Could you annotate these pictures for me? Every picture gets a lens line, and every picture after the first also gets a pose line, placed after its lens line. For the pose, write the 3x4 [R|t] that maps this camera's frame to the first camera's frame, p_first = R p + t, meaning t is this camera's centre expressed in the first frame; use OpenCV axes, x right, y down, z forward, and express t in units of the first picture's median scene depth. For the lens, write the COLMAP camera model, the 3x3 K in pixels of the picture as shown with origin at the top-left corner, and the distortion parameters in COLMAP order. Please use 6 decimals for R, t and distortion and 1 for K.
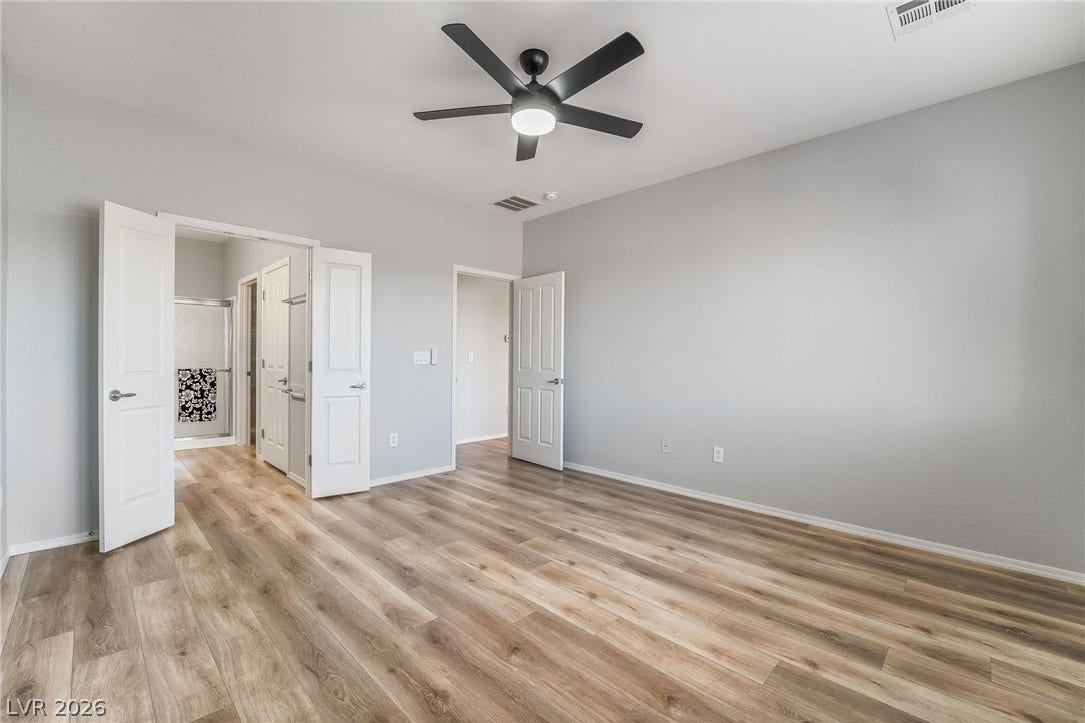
lens RADIAL K [[458.3, 0, 541.0], [0, 458.3, 377.2], [0, 0, 1]] dist [-0.021290, 0.000423]
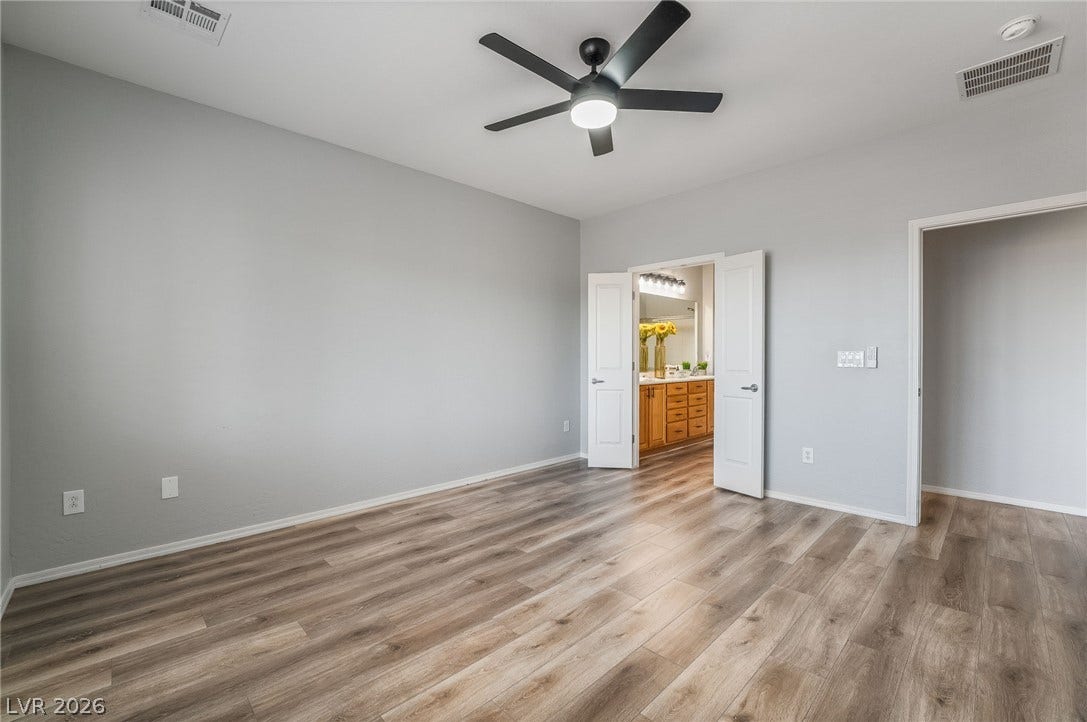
lens RADIAL K [[459.2, 0, 542.0], [0, 459.2, 376.7], [0, 0, 1]] dist [-0.021290, 0.000423]
pose [[-0.032000, 0.031281, -0.998998, 0.971425], [-0.041078, 0.998624, 0.032585, -0.030350], [0.998643, 0.042079, -0.030671, 0.939866]]
